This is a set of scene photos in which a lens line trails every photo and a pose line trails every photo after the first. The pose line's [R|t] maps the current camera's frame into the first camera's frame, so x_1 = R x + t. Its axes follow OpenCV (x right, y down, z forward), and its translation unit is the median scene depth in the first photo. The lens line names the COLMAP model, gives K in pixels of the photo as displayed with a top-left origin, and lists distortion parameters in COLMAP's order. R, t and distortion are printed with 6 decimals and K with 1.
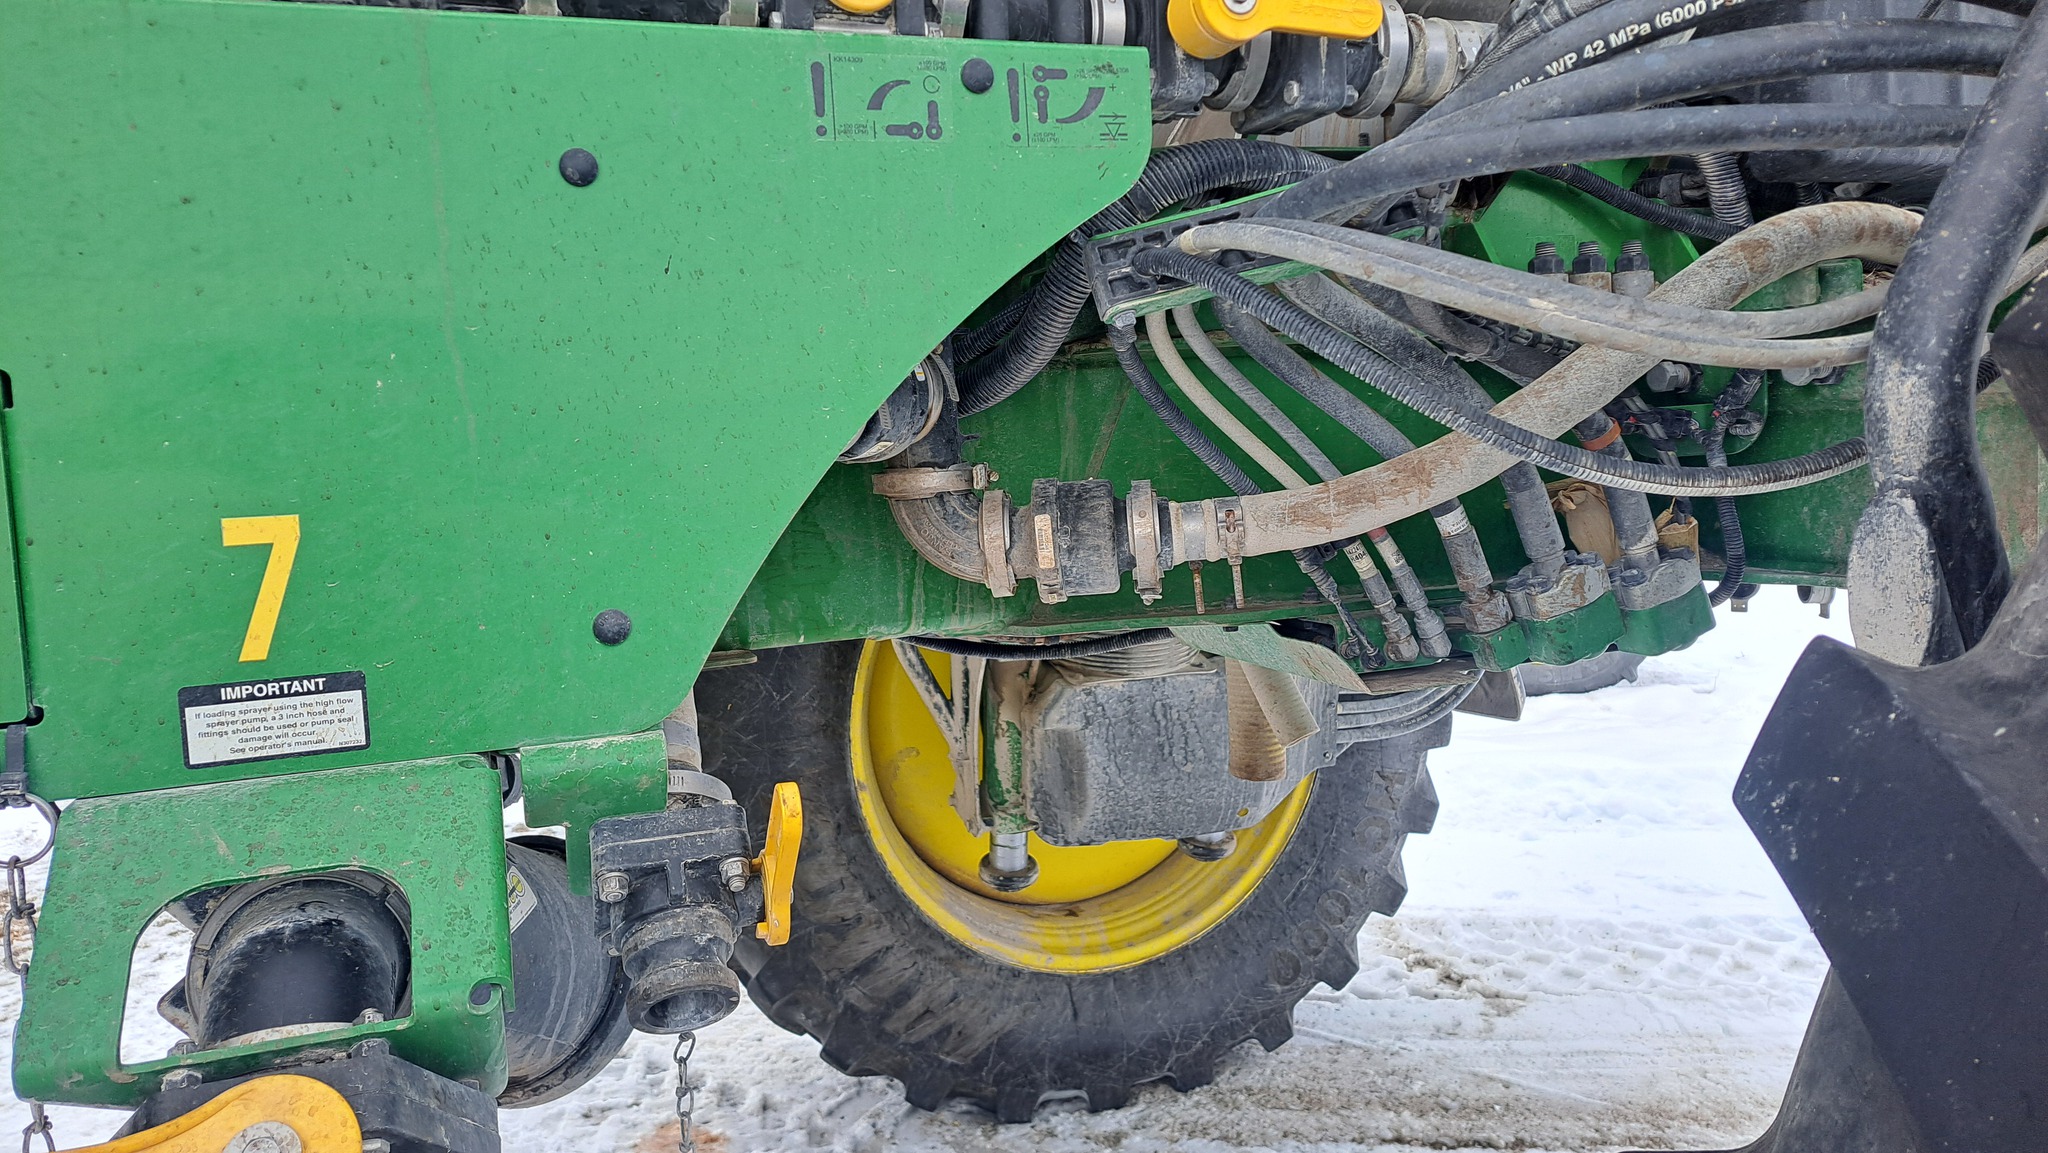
lens RADIAL K [[1485.6, 0, 1026.6], [0, 1485.6, 541.1], [0, 0, 1]] dist [0.095977, -0.109849]
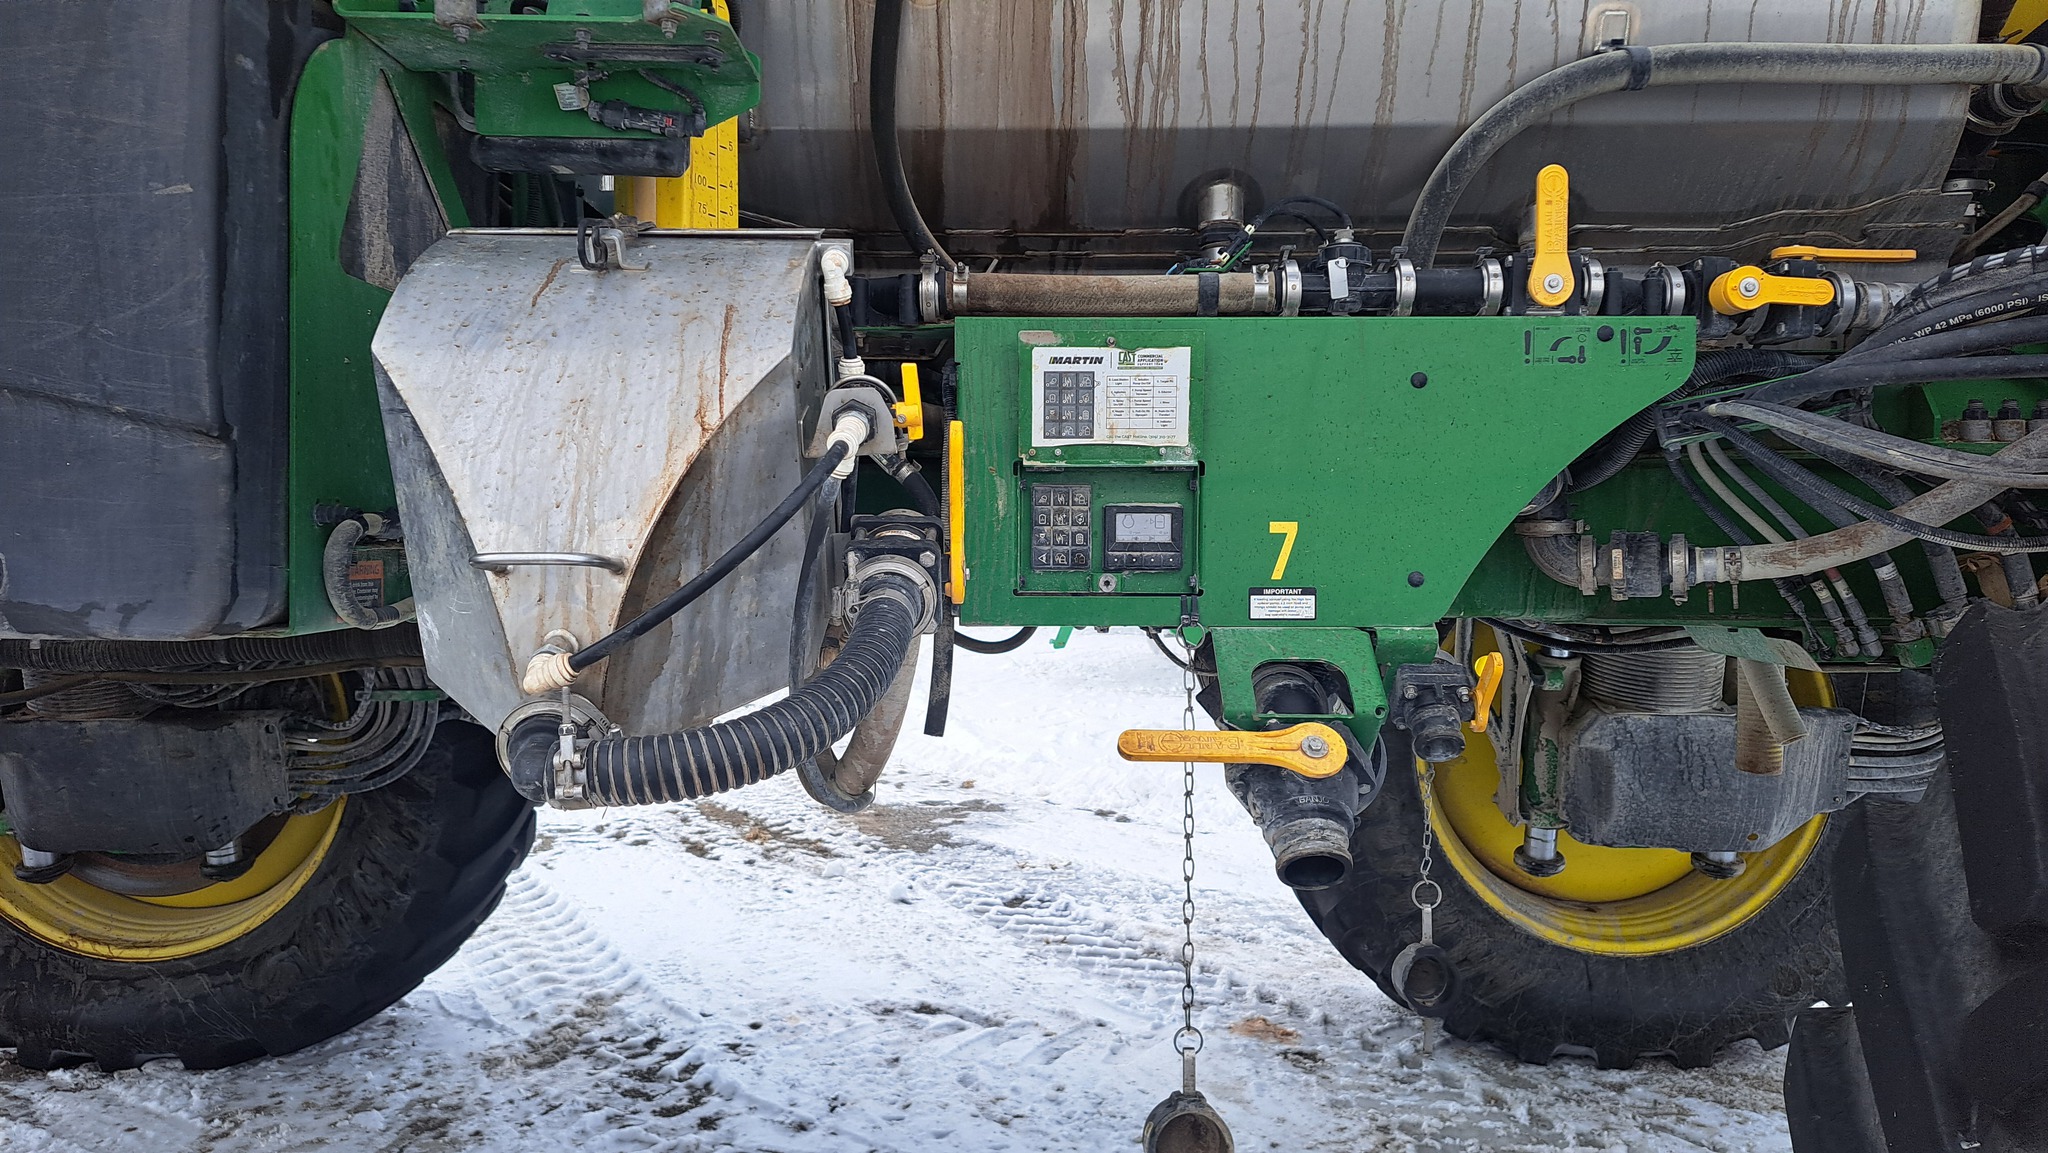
lens RADIAL K [[1468.3, 0, 1012.8], [0, 1468.3, 566.5], [0, 0, 1]] dist [0.085640, -0.105101]
pose [[0.940199, 0.062034, -0.334928, -0.072246], [-0.072615, 0.997176, -0.019151, 0.088640], [0.332794, 0.042327, 0.942049, -0.928117]]
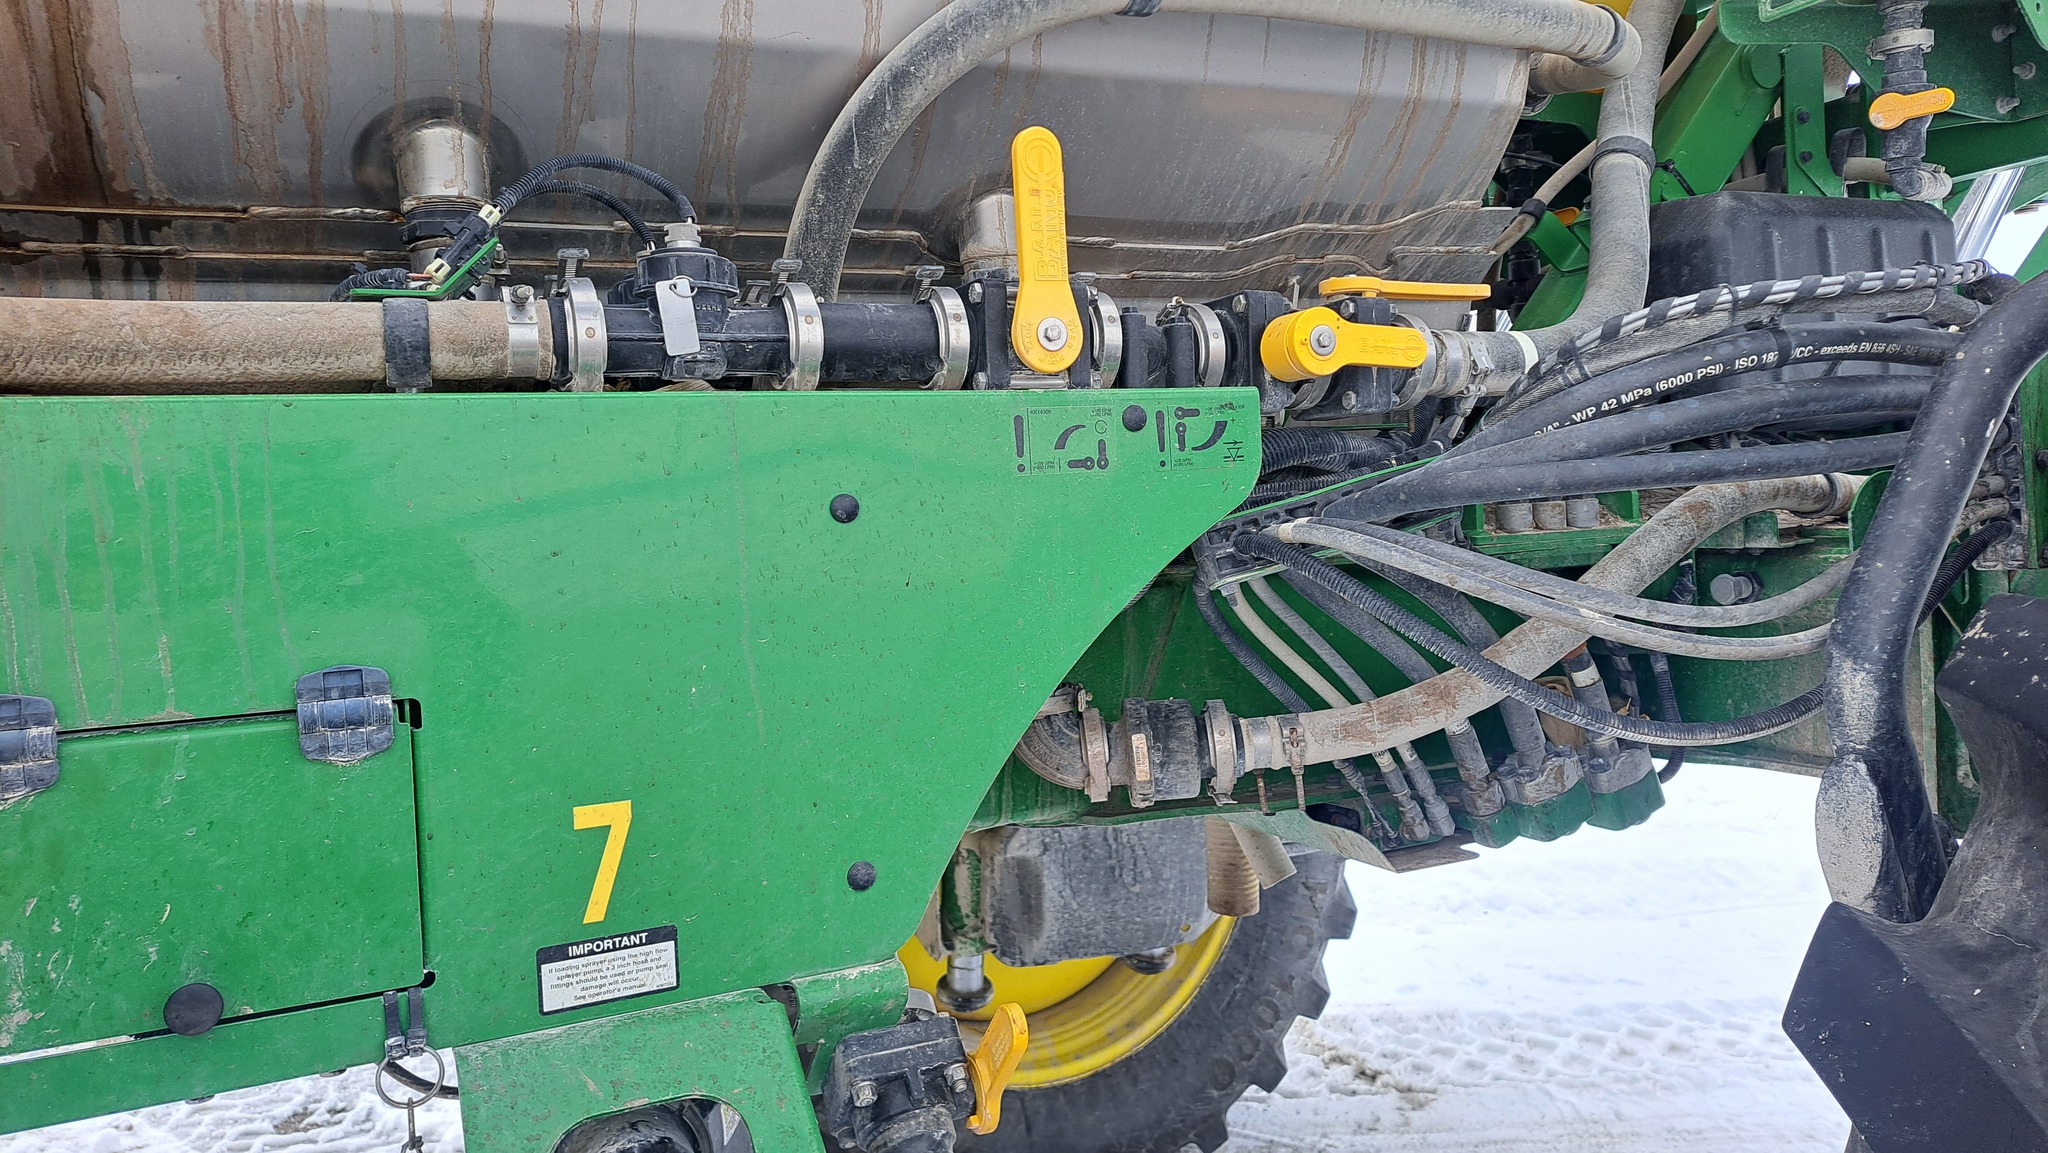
lens RADIAL K [[1482.3, 0, 1045.0], [0, 1482.3, 551.5], [0, 0, 1]] dist [0.097632, -0.114739]
pose [[0.994751, -0.004140, 0.102245, -0.176904], [0.009039, 0.998831, -0.047496, -0.104250], [-0.101928, 0.048171, 0.993625, -0.169147]]
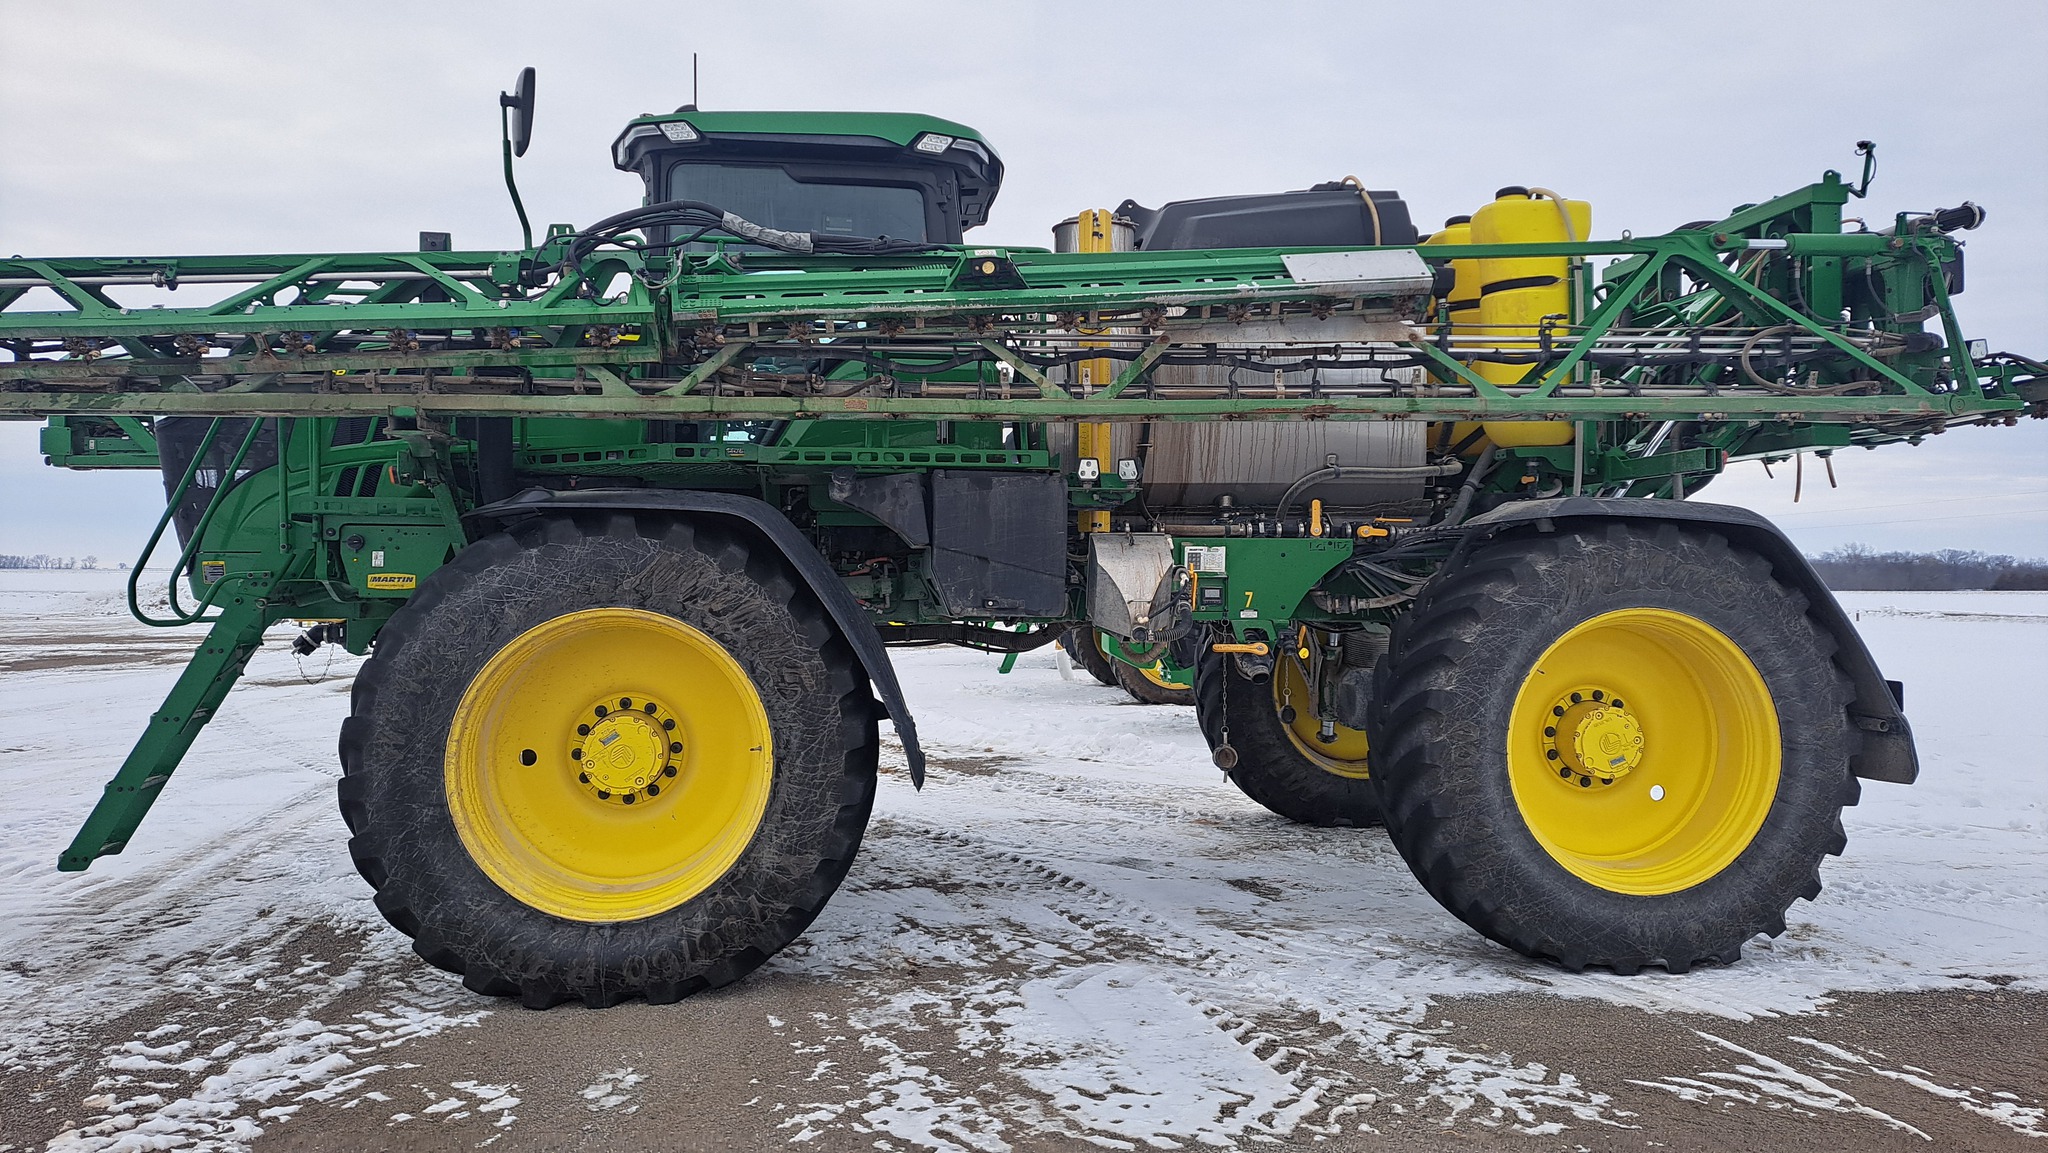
lens RADIAL K [[1429.9, 0, 1009.4], [0, 1429.9, 545.9], [0, 0, 1]] dist [0.085630, -0.059464]
pose [[0.970159, 0.047882, -0.237694, 0.098968], [-0.068010, 0.994693, -0.077210, 0.317371], [0.232736, 0.091072, 0.968267, -5.198033]]
